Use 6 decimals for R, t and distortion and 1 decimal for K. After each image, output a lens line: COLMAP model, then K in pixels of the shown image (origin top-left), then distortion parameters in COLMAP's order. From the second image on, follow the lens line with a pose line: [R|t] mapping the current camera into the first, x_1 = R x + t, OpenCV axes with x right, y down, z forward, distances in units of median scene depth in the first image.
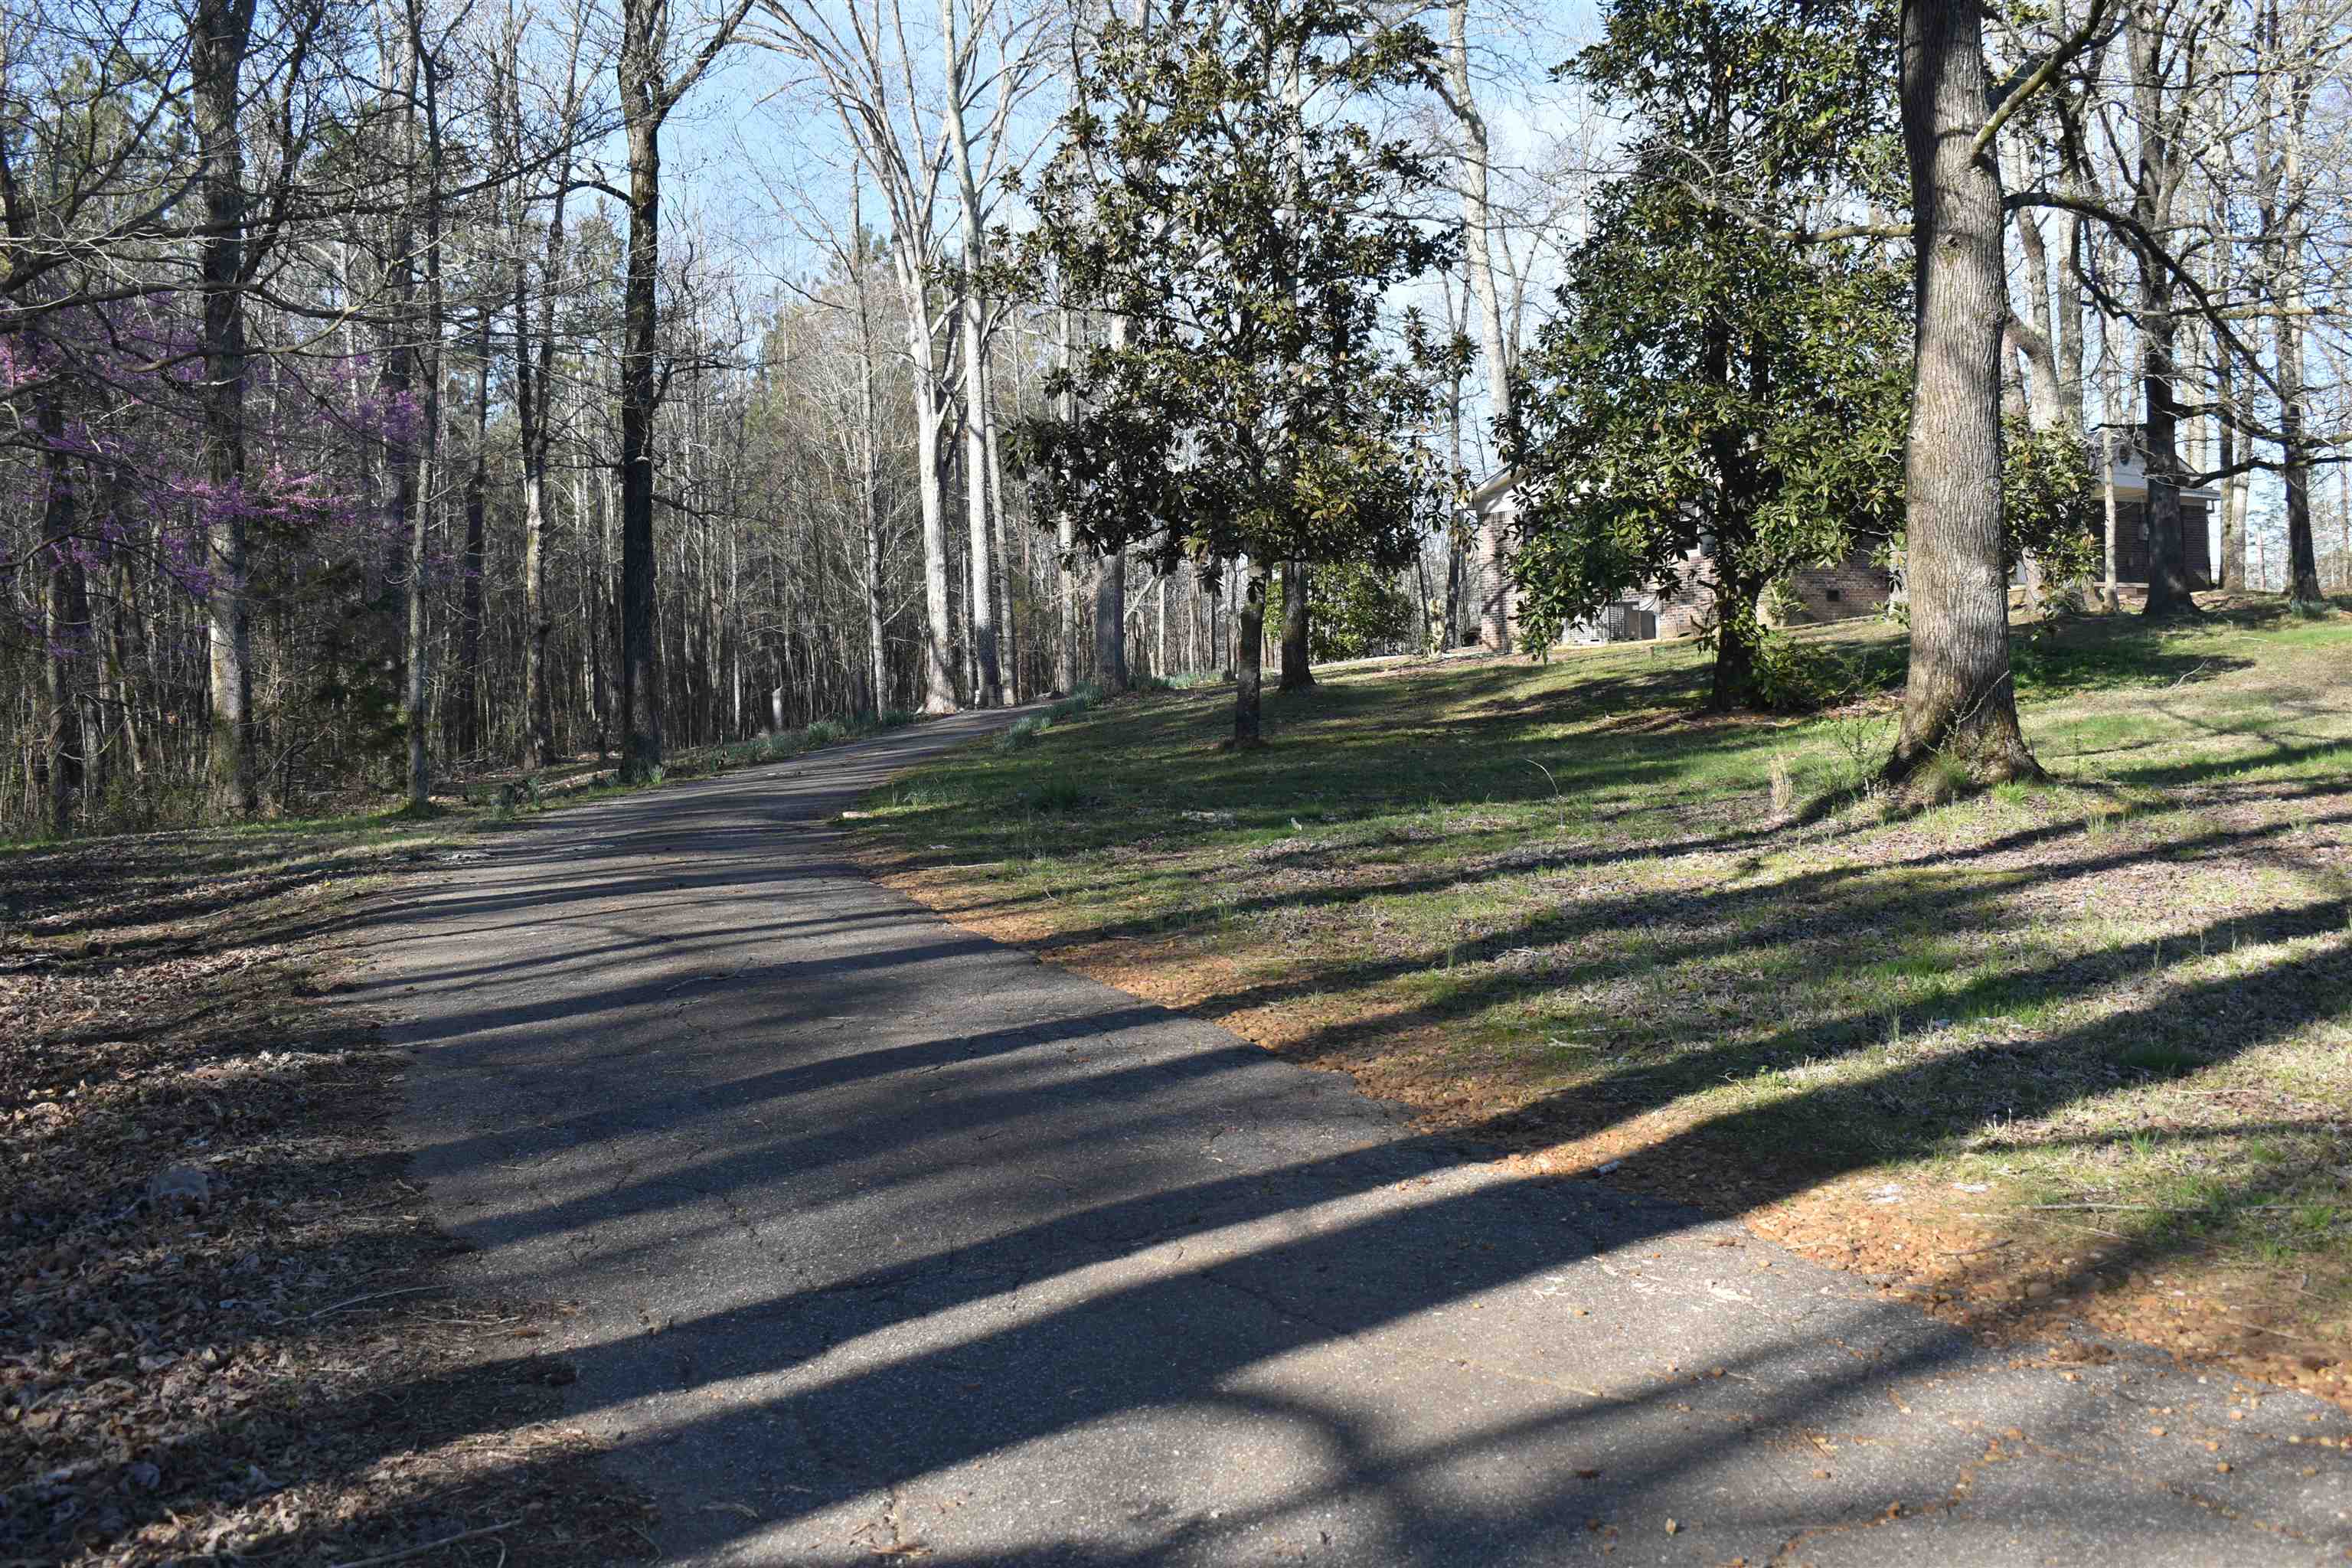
lens RADIAL K [[2611.9, 0, 1176.5], [0, 2611.9, 784.6], [0, 0, 1]] dist [-0.028866, 0.000000]
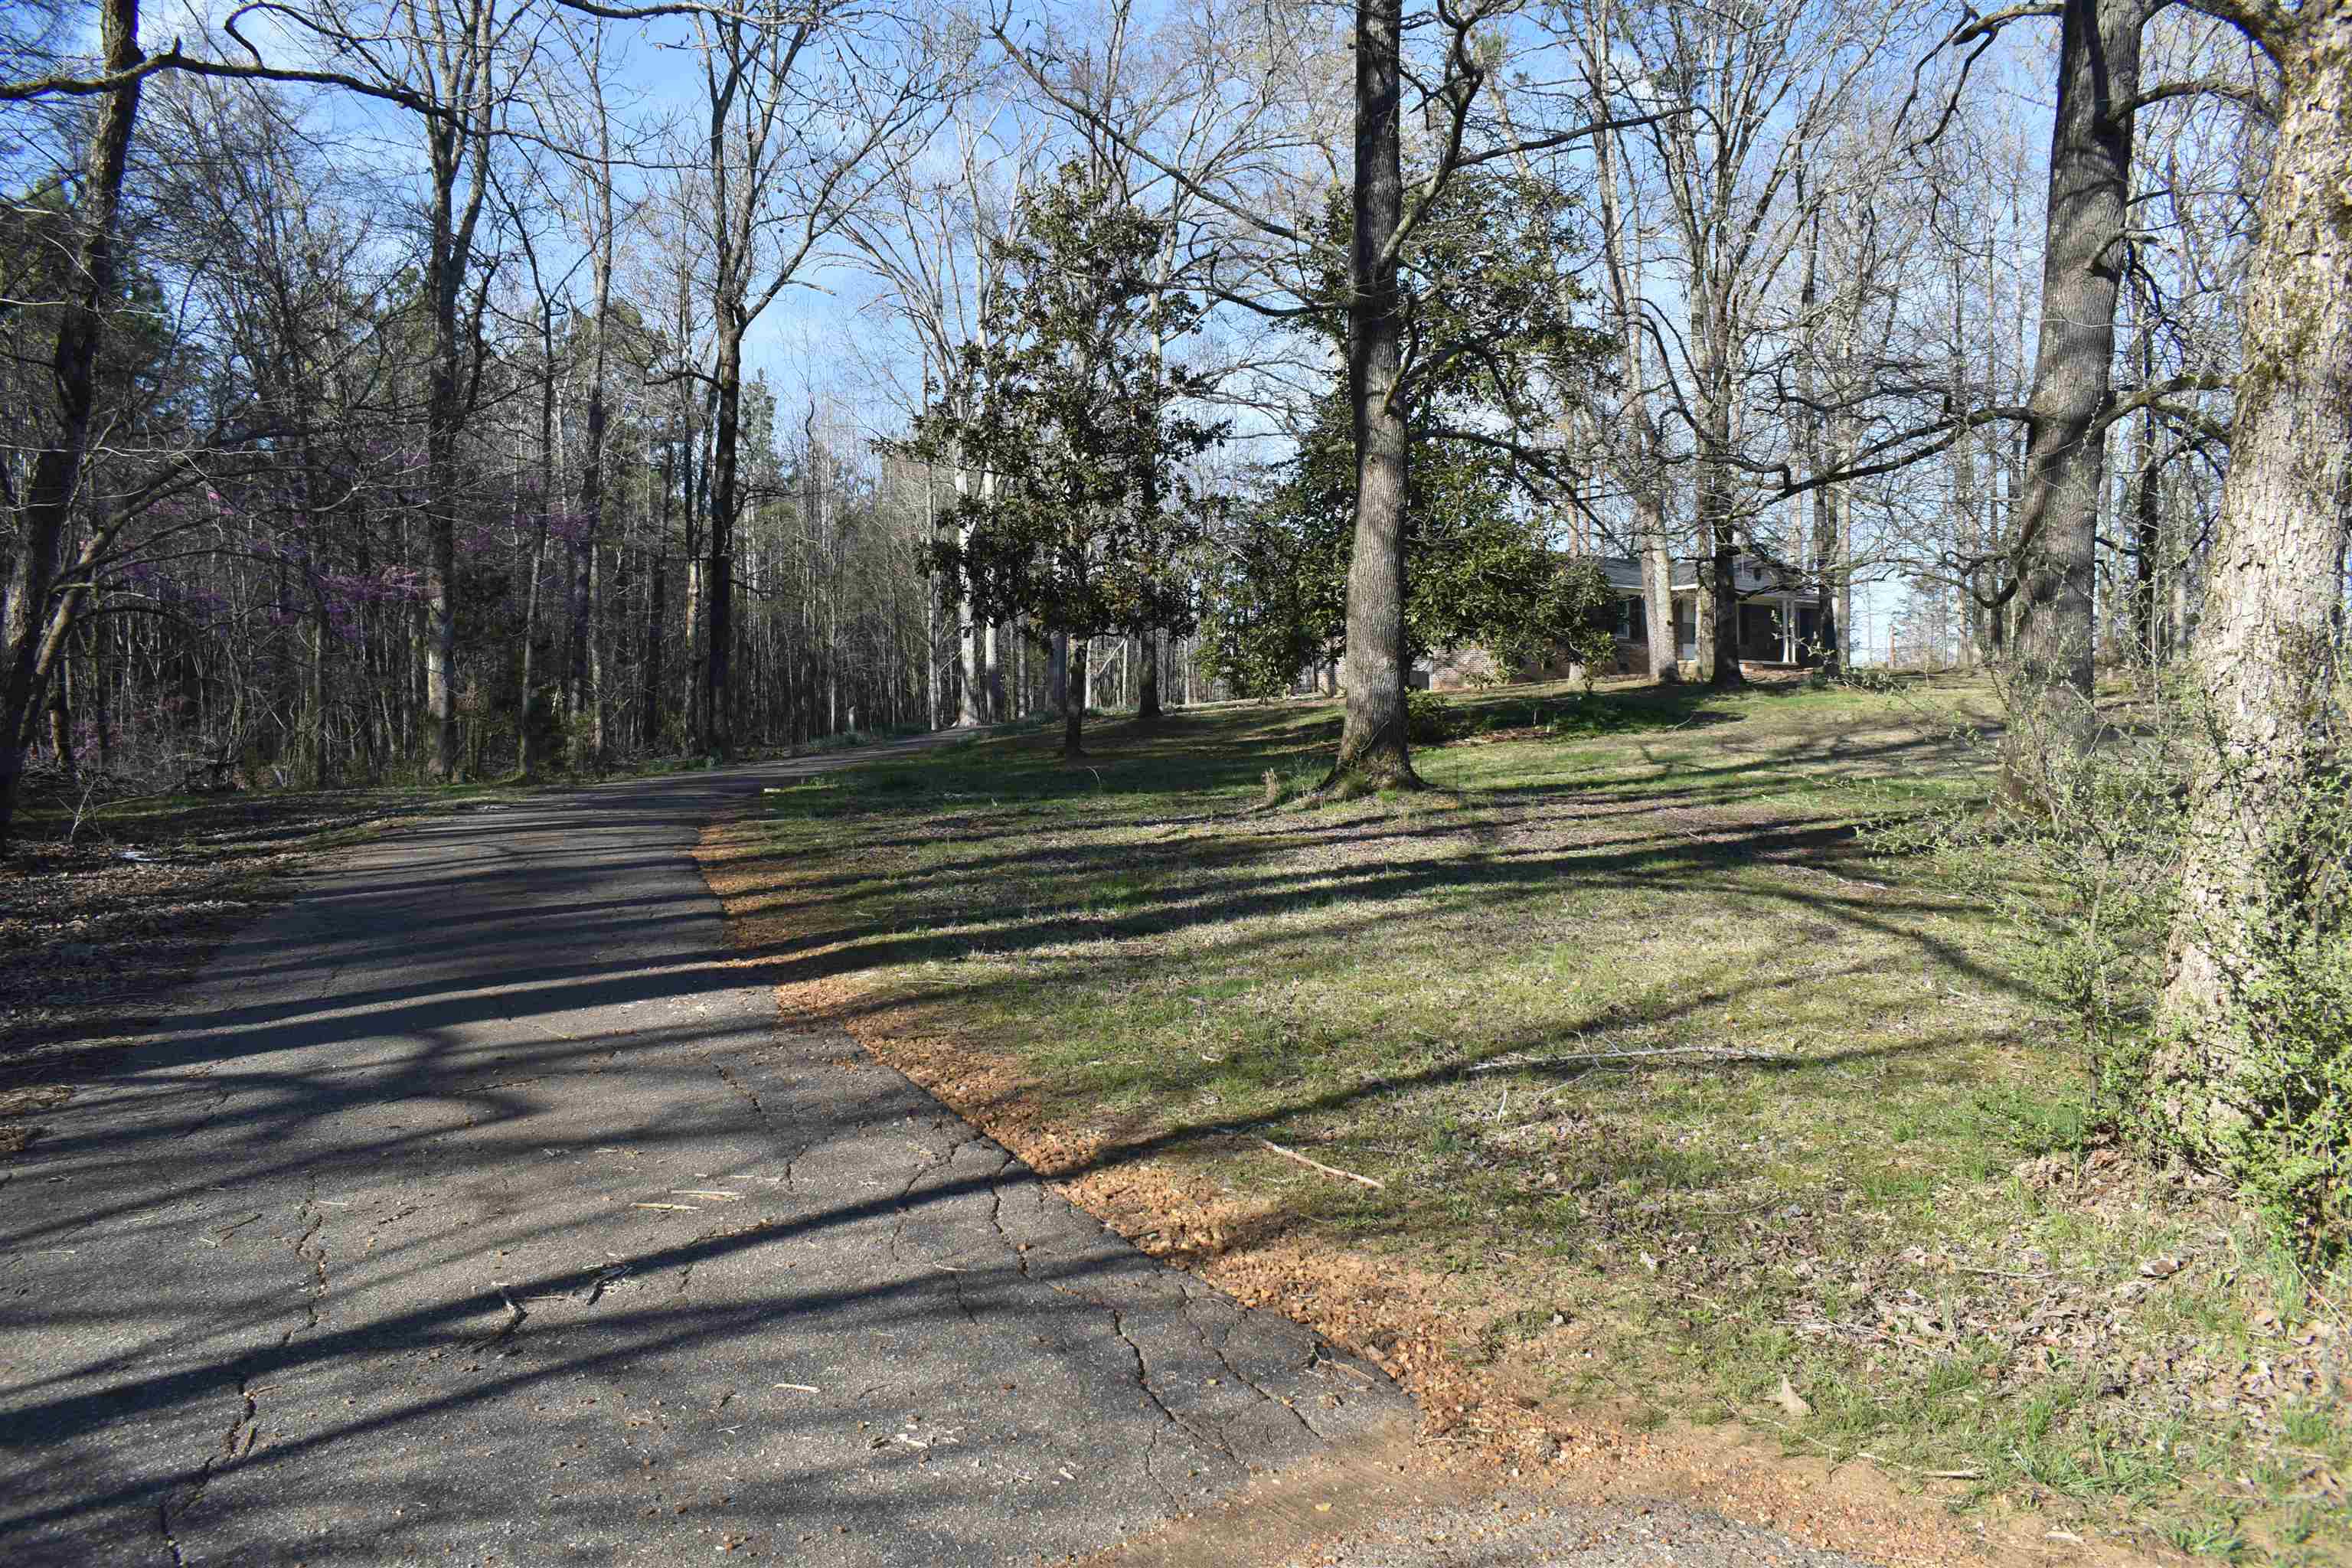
lens RADIAL K [[1853.1, 0, 1175.4], [0, 1853.1, 785.2], [0, 0, 1]] dist [-0.001705, -0.003289]
pose [[0.999157, 0.029530, -0.028521, 0.117436], [-0.029452, 0.999561, 0.003166, -0.001425], [0.028602, -0.002323, 0.999588, -0.097299]]
